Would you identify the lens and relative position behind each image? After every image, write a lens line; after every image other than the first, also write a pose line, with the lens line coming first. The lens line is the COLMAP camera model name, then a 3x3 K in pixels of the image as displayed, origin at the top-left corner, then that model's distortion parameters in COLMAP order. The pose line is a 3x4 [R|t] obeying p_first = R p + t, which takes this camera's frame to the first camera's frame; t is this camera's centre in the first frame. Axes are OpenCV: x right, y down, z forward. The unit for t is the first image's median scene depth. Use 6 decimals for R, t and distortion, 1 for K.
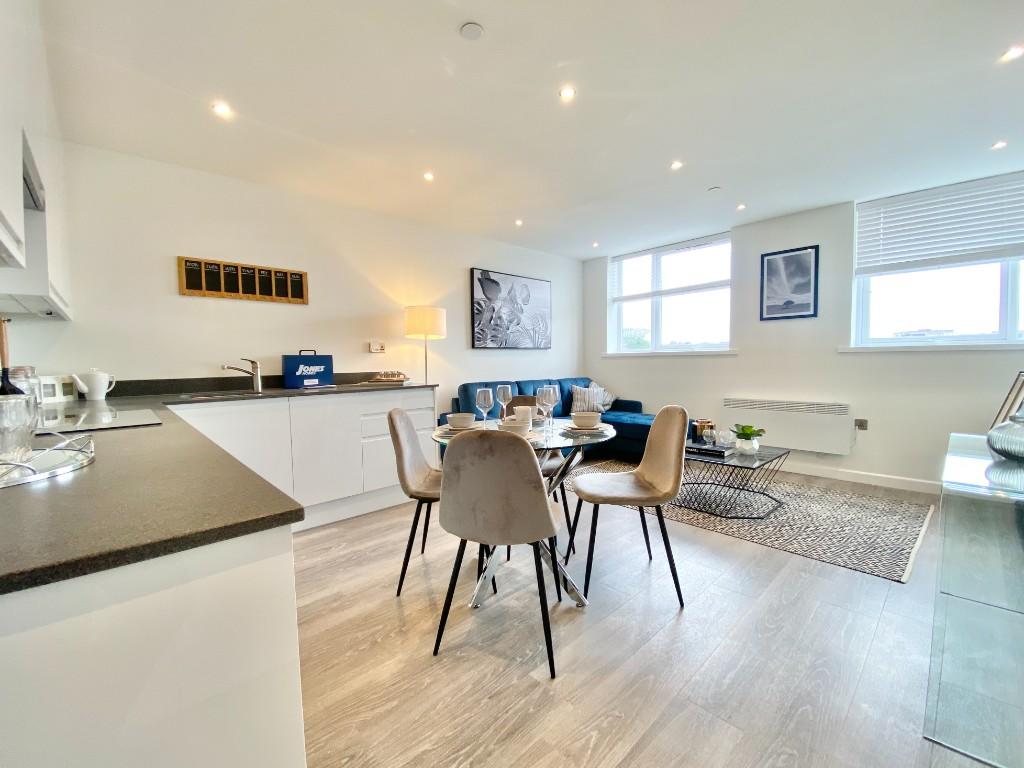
lens RADIAL K [[418.9, 0, 522.8], [0, 418.9, 386.8], [0, 0, 1]] dist [0.001698, 0.000019]
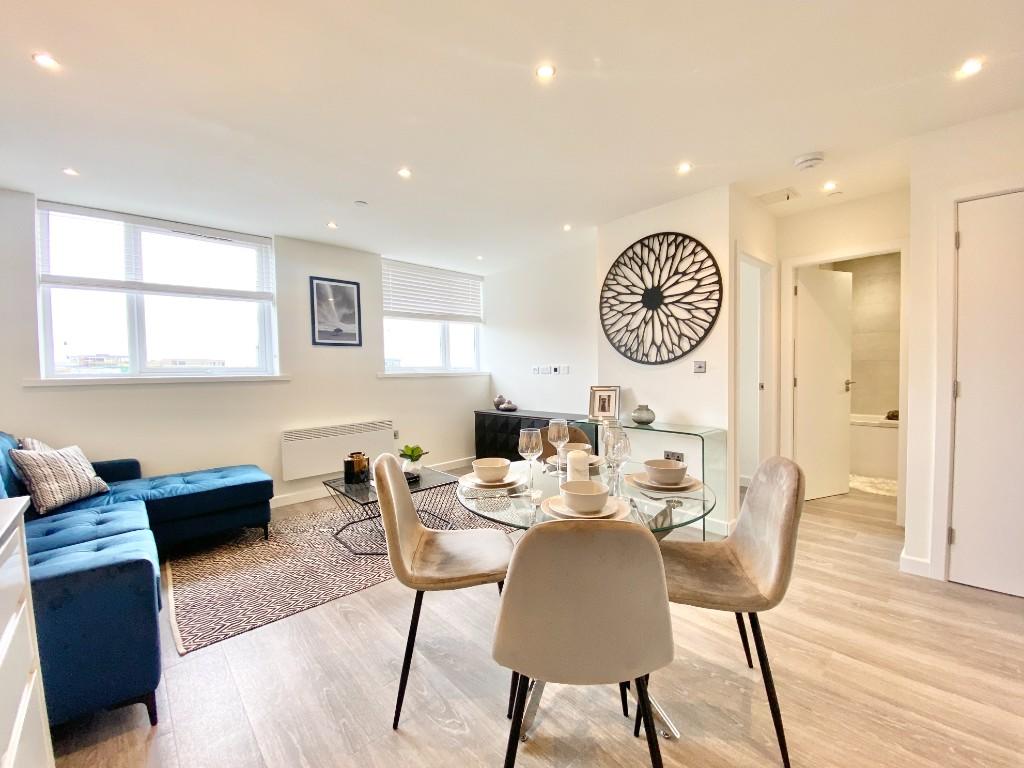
lens RADIAL K [[418.9, 0, 522.8], [0, 418.9, 386.8], [0, 0, 1]] dist [0.001698, 0.000019]
pose [[0.040577, -0.026527, 0.998824, -0.389946], [0.077773, 0.996699, 0.023311, -0.049798], [-0.996145, 0.076736, 0.042507, 0.512293]]
